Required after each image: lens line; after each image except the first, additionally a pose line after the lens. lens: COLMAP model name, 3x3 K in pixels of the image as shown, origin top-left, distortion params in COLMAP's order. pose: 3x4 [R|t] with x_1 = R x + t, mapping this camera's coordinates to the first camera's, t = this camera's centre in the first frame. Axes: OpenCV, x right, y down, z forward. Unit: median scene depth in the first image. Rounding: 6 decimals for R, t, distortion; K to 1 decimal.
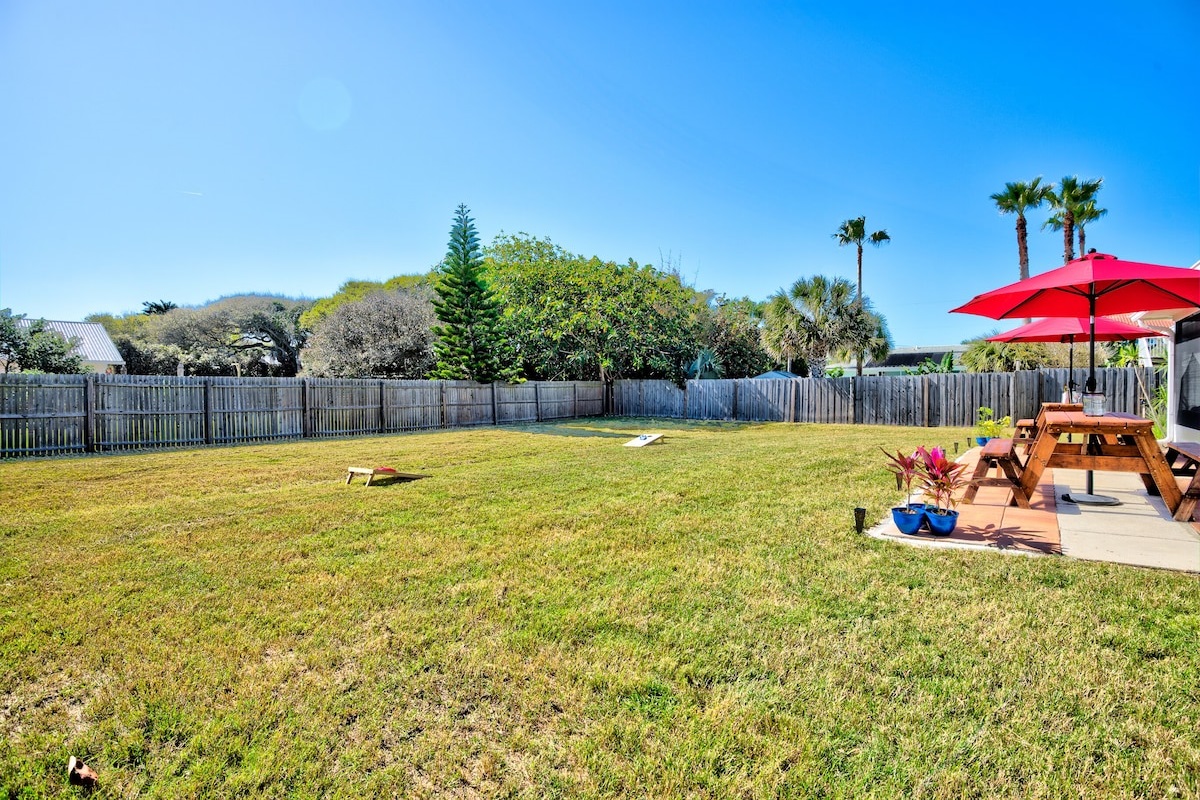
lens RADIAL K [[548.5, 0, 595.3], [0, 548.5, 403.7], [0, 0, 1]] dist [-0.029879, -0.003687]
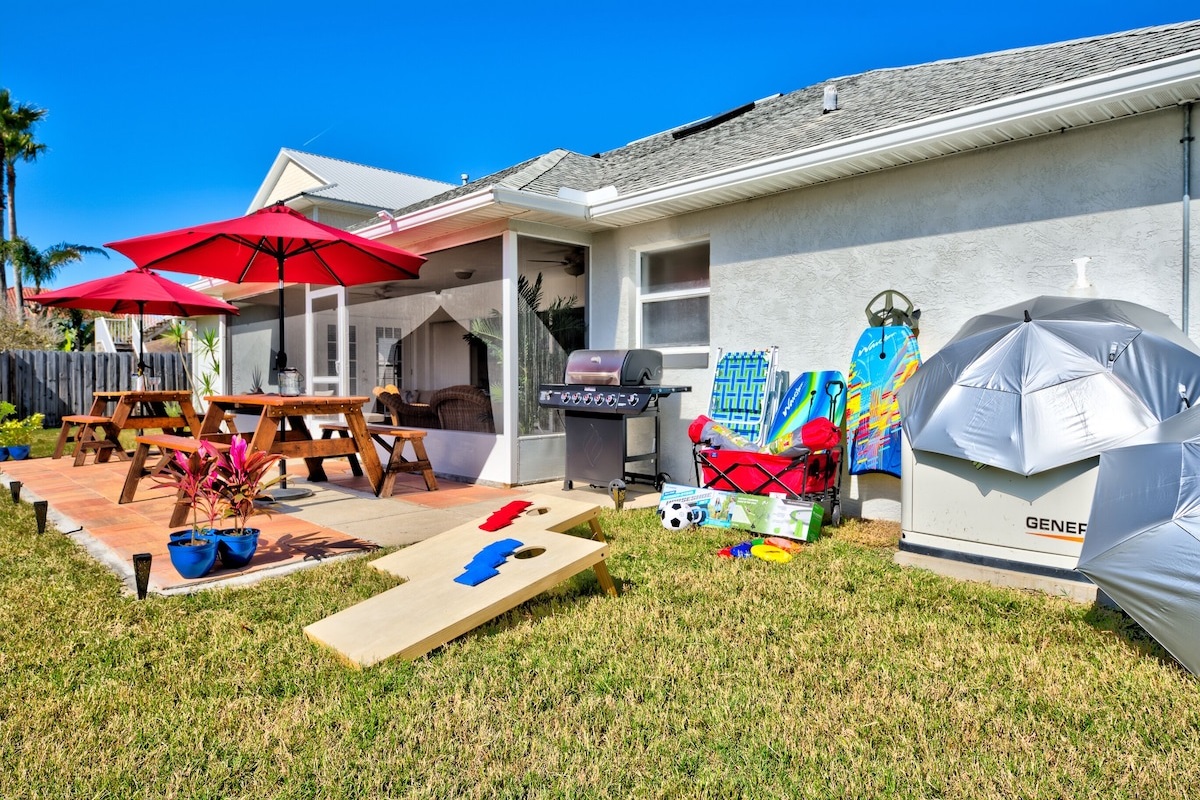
lens RADIAL K [[767.7, 0, 598.3], [0, 767.7, 396.6], [0, 0, 1]] dist [0.017329, -0.017224]
pose [[0.140329, -0.017567, 0.989949, -0.066751], [0.030836, 0.999435, 0.013365, 0.006241], [-0.989625, 0.028651, 0.140792, 0.095255]]
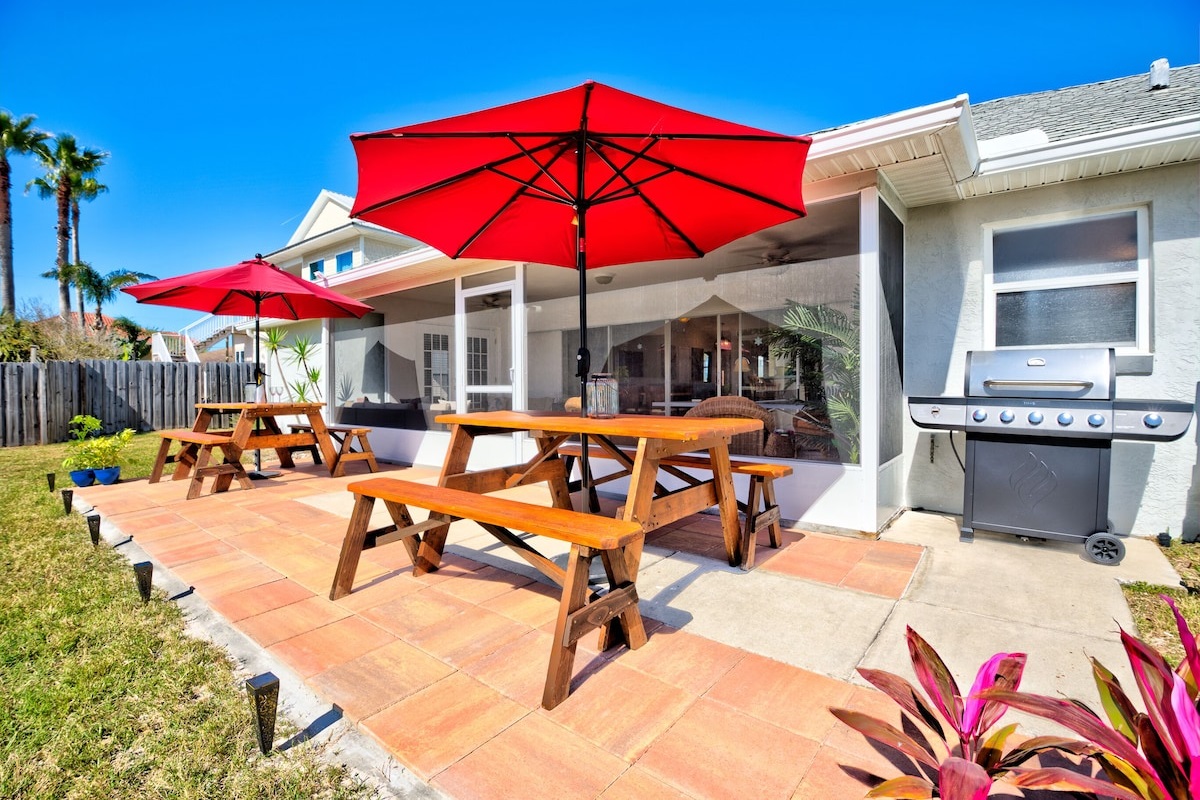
lens RADIAL K [[548.5, 0, 600.3], [0, 548.5, 395.5], [0, 0, 1]] dist [-0.029879, -0.003687]
pose [[0.002628, -0.014618, 0.999890, 0.112947], [0.033975, 0.999317, 0.014520, -0.003181], [-0.999419, 0.033933, 0.003123, 0.298675]]
